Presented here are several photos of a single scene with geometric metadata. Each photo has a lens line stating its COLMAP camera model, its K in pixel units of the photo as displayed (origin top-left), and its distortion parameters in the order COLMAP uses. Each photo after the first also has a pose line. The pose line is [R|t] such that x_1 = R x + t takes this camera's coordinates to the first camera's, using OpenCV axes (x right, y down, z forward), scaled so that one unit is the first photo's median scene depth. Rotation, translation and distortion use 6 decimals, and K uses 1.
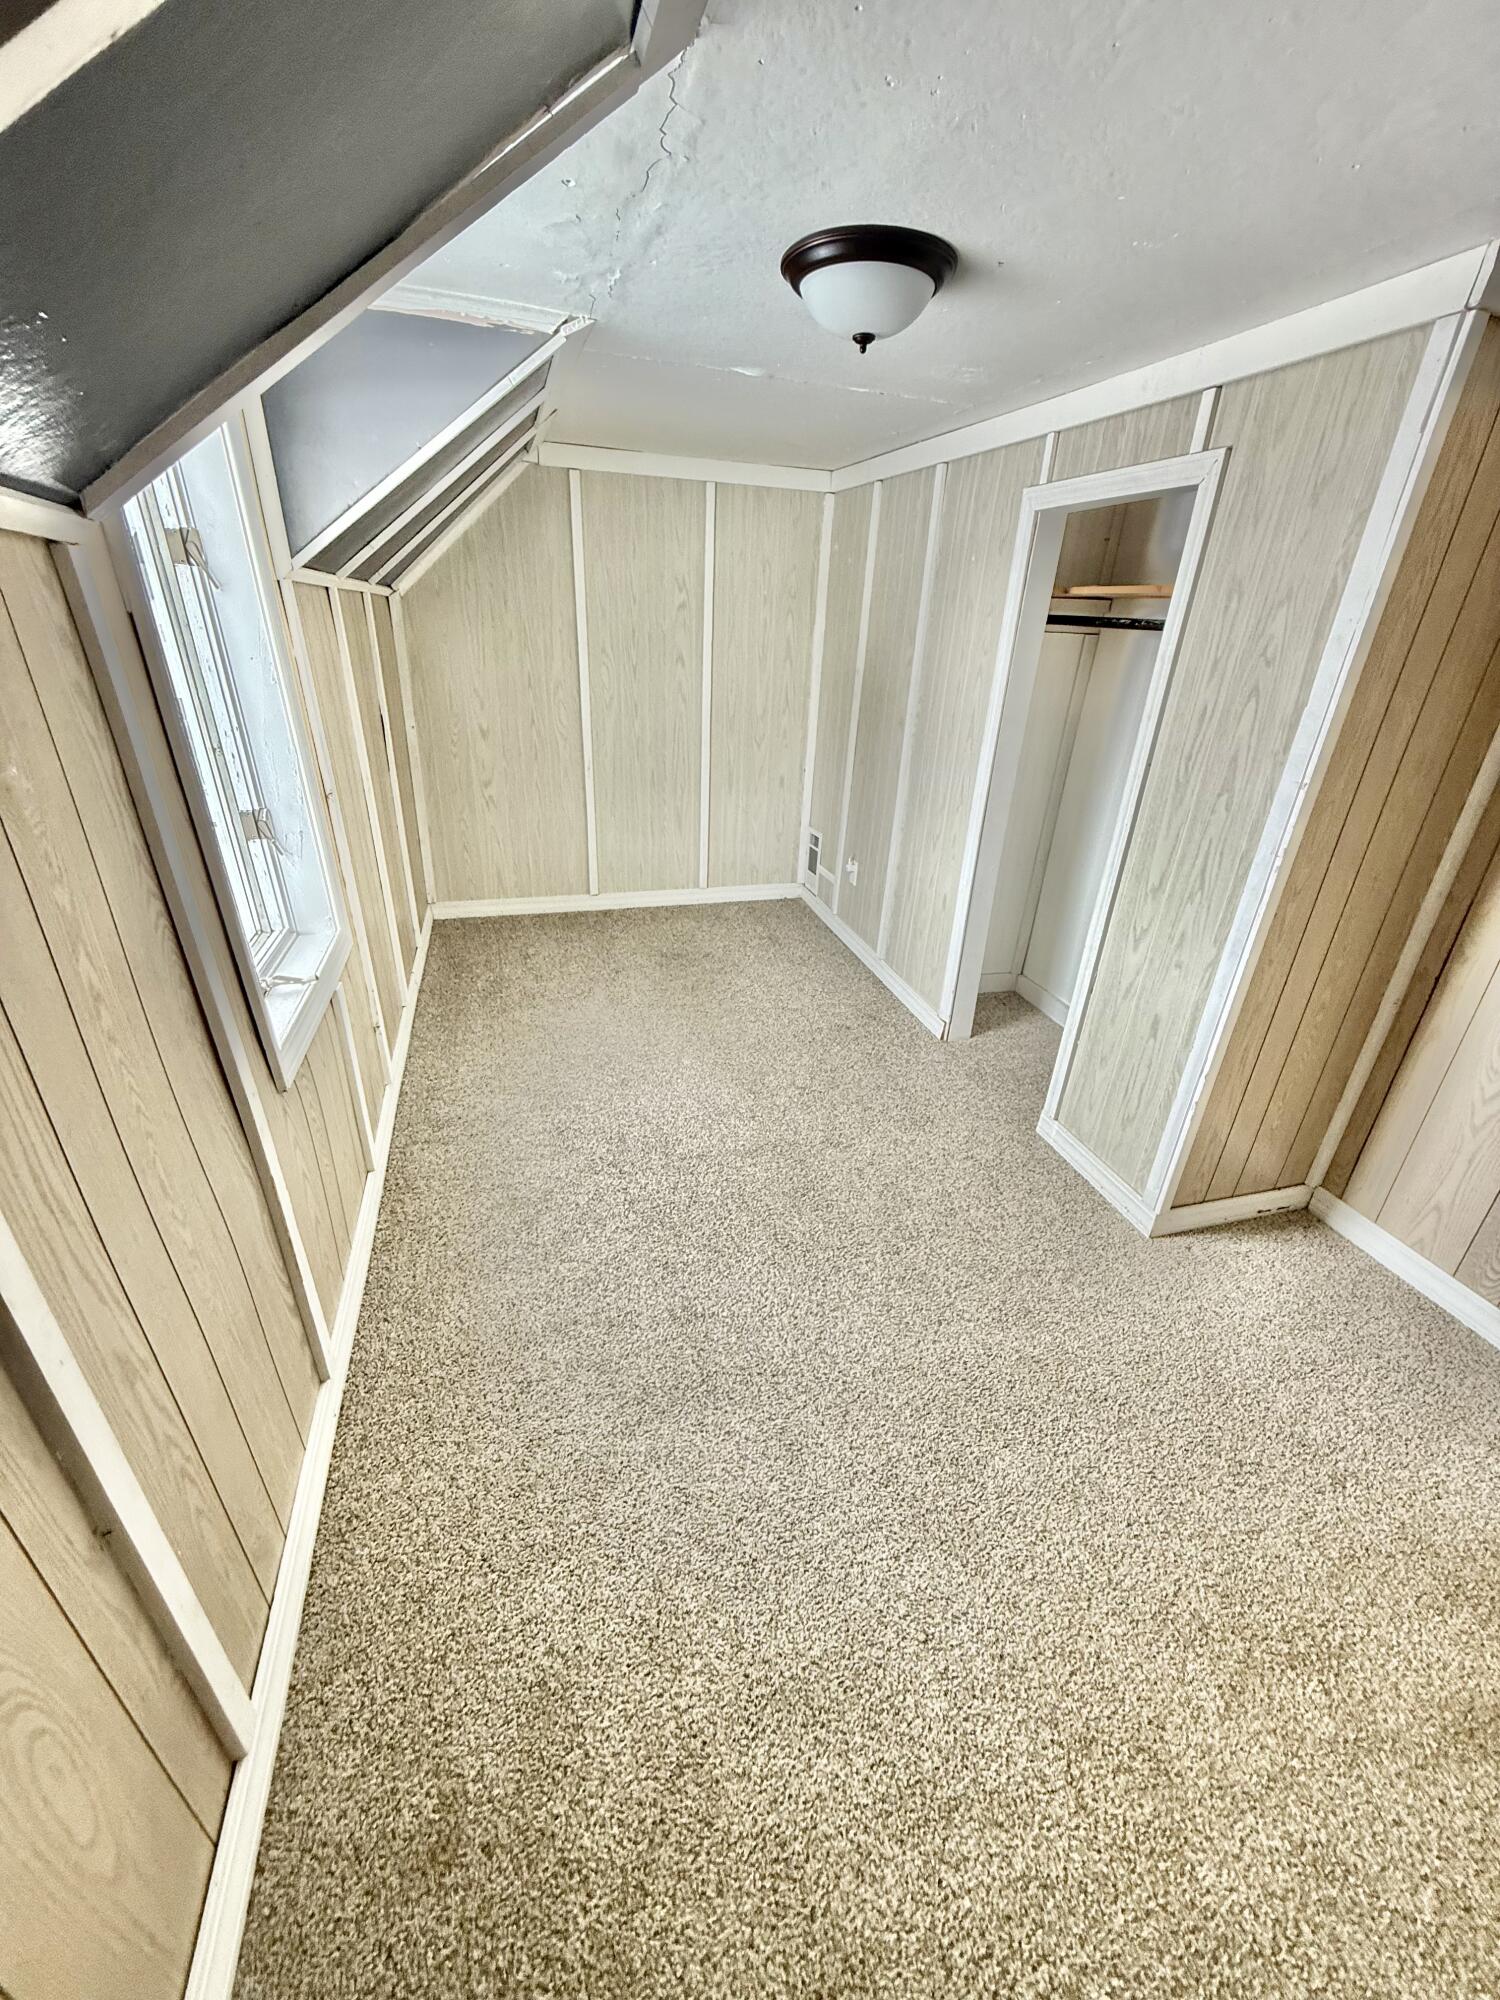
lens RADIAL K [[793.5, 0, 753.4], [0, 793.5, 1001.0], [0, 0, 1]] dist [-0.002696, 0.000226]
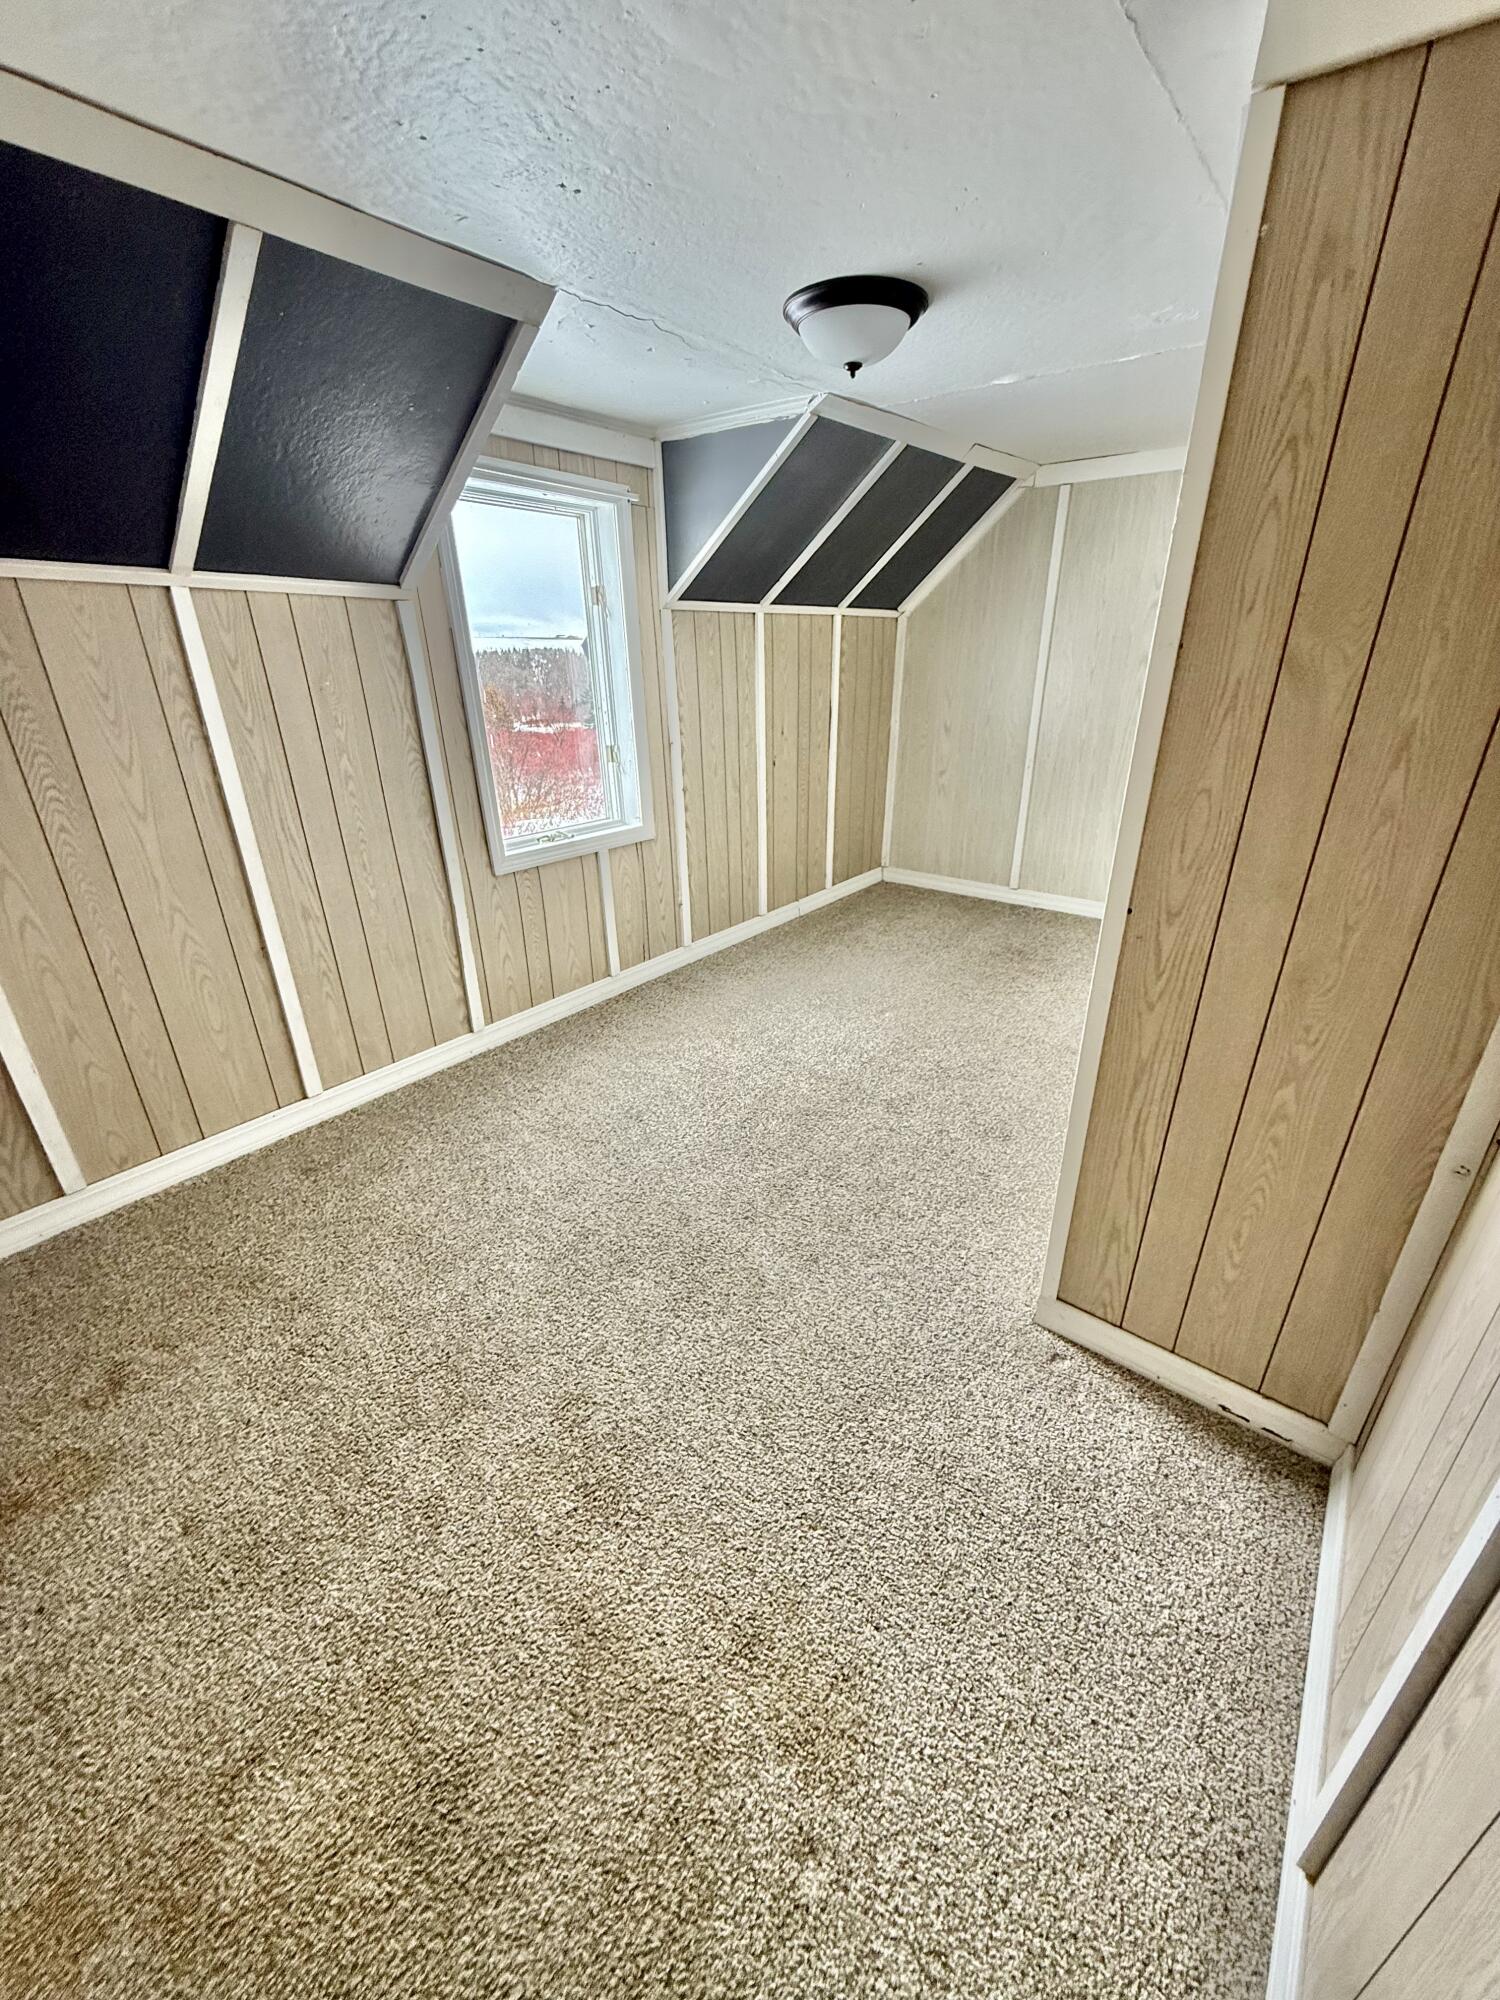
lens RADIAL K [[793.5, 0, 748.8], [0, 793.5, 1002.0], [0, 0, 1]] dist [-0.002696, 0.000226]
pose [[0.573750, 0.293665, -0.764573, 0.598804], [-0.318924, 0.939935, 0.121694, -0.012872], [0.754386, 0.174019, 0.632944, 0.138048]]
